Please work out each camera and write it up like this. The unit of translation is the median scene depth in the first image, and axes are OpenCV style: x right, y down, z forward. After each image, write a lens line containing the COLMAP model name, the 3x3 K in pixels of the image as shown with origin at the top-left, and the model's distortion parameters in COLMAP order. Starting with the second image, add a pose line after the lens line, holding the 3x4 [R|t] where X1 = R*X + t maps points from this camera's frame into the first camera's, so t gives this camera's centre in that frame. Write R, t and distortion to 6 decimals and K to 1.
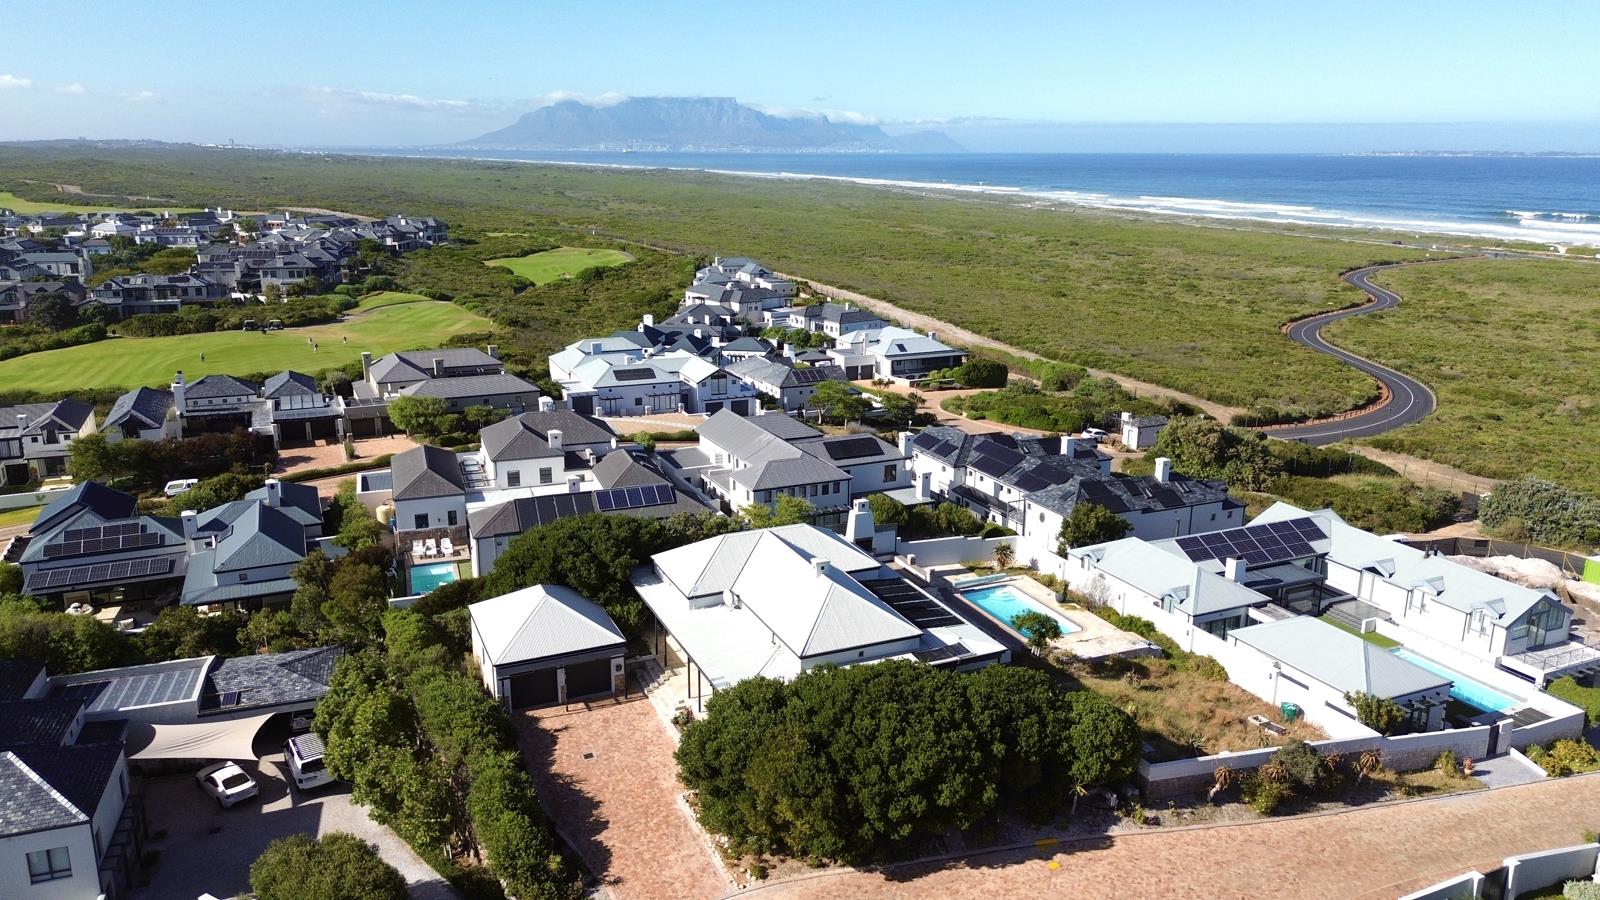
lens RADIAL K [[1132.8, 0, 800.0], [0, 1132.8, 450.0], [0, 0, 1]] dist [0.074191, -0.067252]
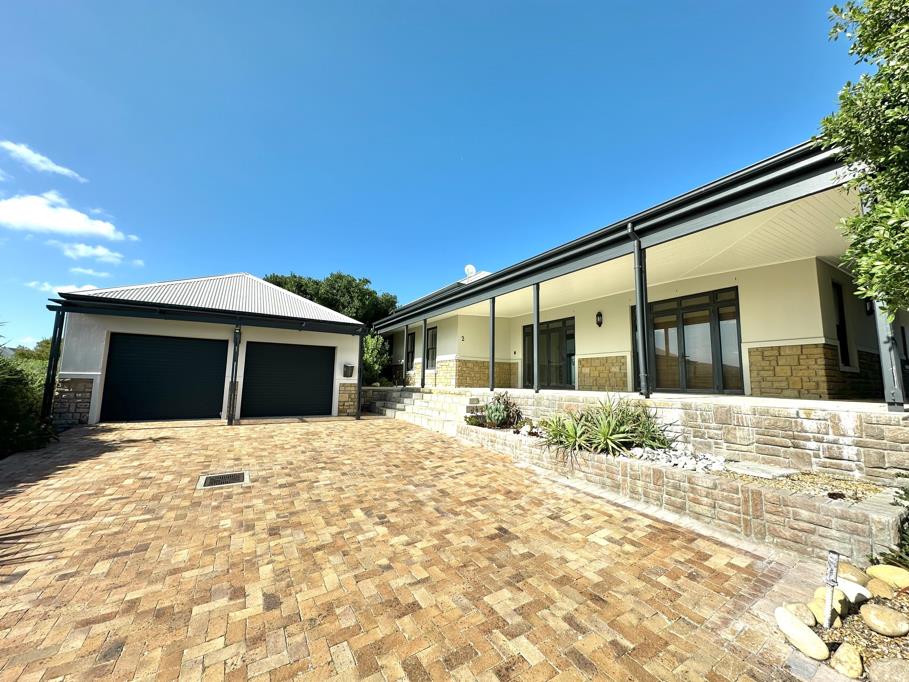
lens RADIAL K [[360.5, 0, 454.5], [0, 360.5, 341.0], [0, 0, 1]] dist [0.000365, -0.000181]
pose [[0.993168, 0.025508, 0.113875, -0.094839], [0.017644, 0.931778, -0.362599, 0.183945], [-0.115355, 0.362131, 0.924962, 0.611613]]
